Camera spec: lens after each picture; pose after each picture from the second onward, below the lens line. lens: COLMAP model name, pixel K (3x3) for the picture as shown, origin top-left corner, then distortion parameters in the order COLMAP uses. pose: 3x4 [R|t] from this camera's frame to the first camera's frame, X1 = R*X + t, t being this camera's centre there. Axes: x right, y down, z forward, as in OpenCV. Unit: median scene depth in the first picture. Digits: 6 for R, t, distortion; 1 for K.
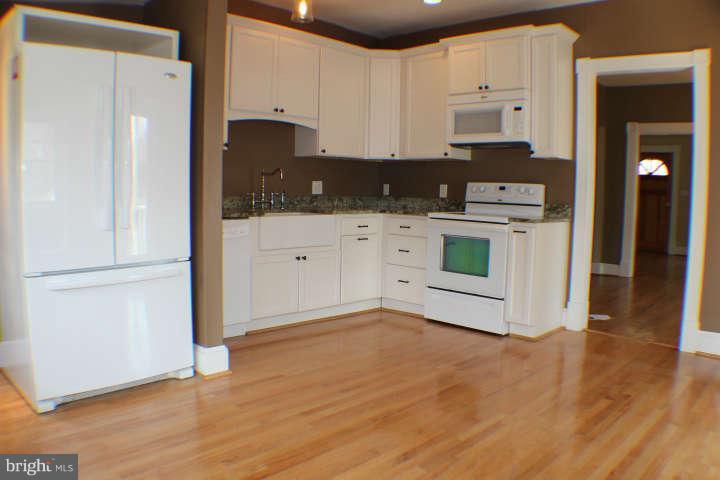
lens RADIAL K [[567.0, 0, 362.5], [0, 567.0, 246.9], [0, 0, 1]] dist [-0.230393, 0.084554]
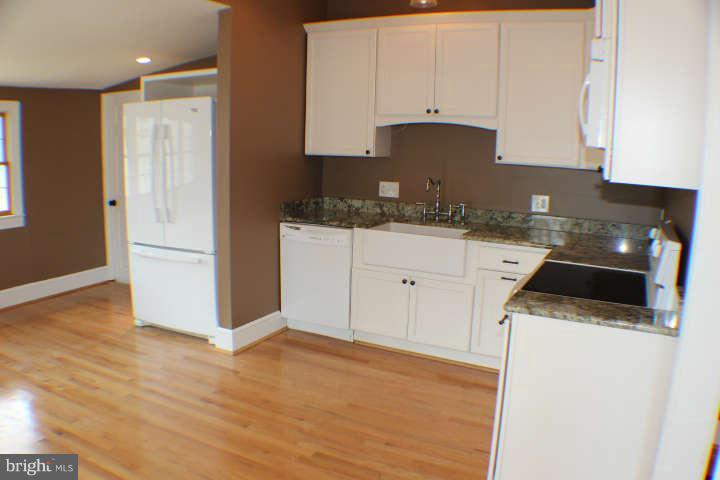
lens RADIAL K [[567.0, 0, 362.5], [0, 567.0, 246.9], [0, 0, 1]] dist [-0.230393, 0.084554]
pose [[0.297945, 0.162891, -0.940582, 0.669946], [-0.123876, 0.983599, 0.131100, -0.136740], [0.946511, 0.077455, 0.313237, 0.636819]]
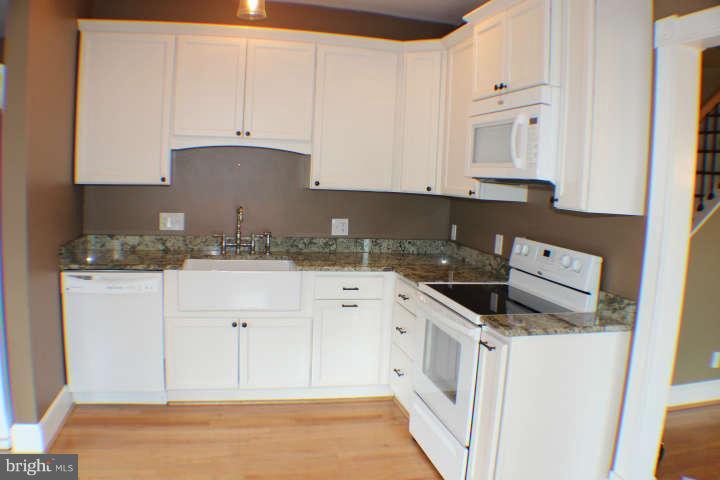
lens RADIAL K [[567.0, 0, 362.5], [0, 567.0, 246.9], [0, 0, 1]] dist [-0.230393, 0.084554]
pose [[0.848655, 0.084259, -0.522193, 0.419664], [-0.083030, 0.996213, 0.025806, -0.118694], [0.522389, 0.021458, 0.852437, 0.417208]]
